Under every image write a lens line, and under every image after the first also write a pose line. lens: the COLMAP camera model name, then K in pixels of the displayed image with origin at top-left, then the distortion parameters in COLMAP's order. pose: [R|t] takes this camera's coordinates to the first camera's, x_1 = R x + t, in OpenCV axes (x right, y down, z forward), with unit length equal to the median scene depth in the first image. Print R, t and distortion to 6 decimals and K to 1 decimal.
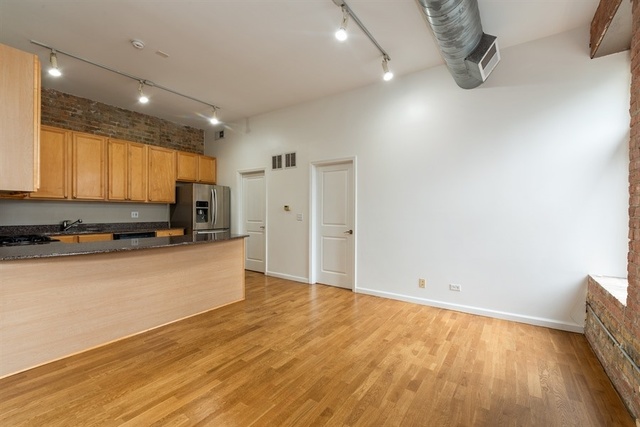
lens RADIAL K [[276.1, 0, 308.4], [0, 276.1, 212.5], [0, 0, 1]] dist [0.007750, -0.000106]
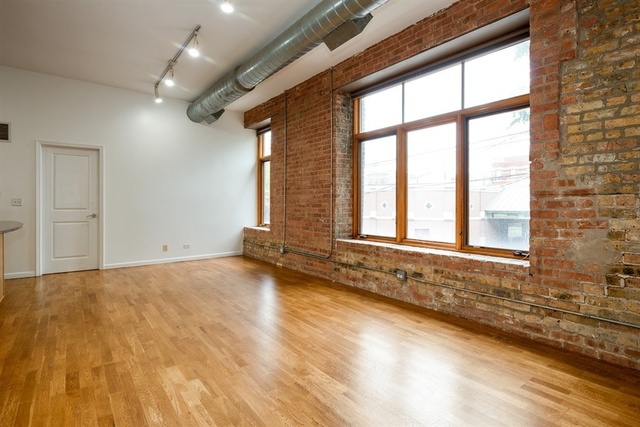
lens RADIAL K [[334.3, 0, 321.0], [0, 334.3, 205.8], [0, 0, 1]] dist [-0.000902, -0.000248]
pose [[0.286752, -0.006579, 0.957982, -1.066029], [0.000583, 0.999977, 0.006693, 0.031388], [-0.958005, -0.001360, 0.286749, -0.263763]]
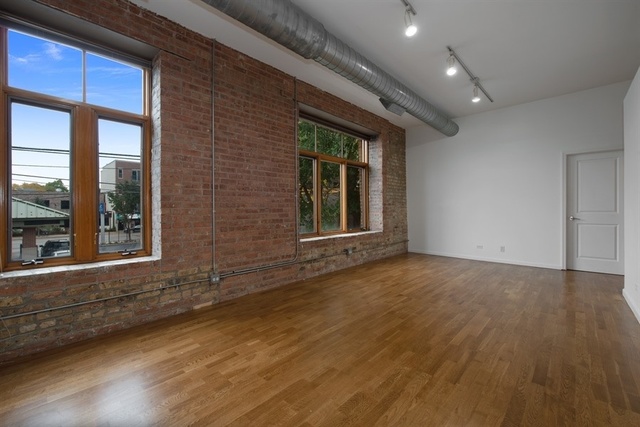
lens RADIAL K [[276.1, 0, 310.4], [0, 276.1, 209.9], [0, 0, 1]] dist [0.001453, -0.000101]
pose [[-0.991753, 0.002418, 0.128144, 0.065068], [0.003350, 0.999970, 0.007053, 0.030934], [-0.128123, 0.007424, -0.991730, 1.281548]]
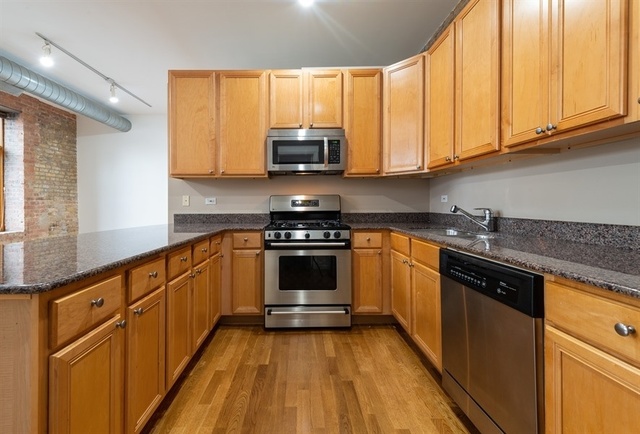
lens RADIAL K [[286.1, 0, 299.7], [0, 286.1, 203.3], [0, 0, 1]] dist [0.014742, -0.000164]
pose [[-0.810294, -0.003883, -0.586011, -0.443979], [-0.004410, 0.999990, -0.000528, 0.028749], [0.586008, 0.002156, -0.810303, 1.556407]]
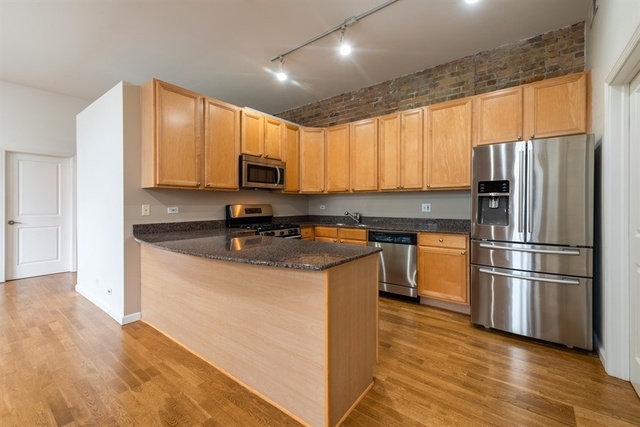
lens RADIAL K [[269.0, 0, 319.2], [0, 269.0, 206.5], [0, 0, 1]] dist [0.011676, -0.000453]
pose [[-0.021955, 0.001114, -0.999758, 0.142148], [-0.003849, 0.999992, 0.001199, 0.006586], [0.999752, 0.003874, -0.021951, 1.139163]]
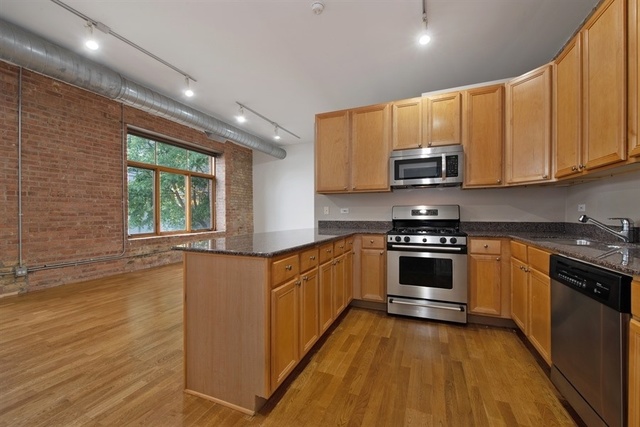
lens RADIAL K [[263.3, 0, 317.1], [0, 263.3, 215.3], [0, 0, 1]] dist [-0.002009, -0.000855]
pose [[-0.973790, -0.000736, -0.227446, -0.395039], [-0.003530, 0.999923, 0.011878, 0.027612], [0.227420, 0.012369, -0.973718, 1.669805]]
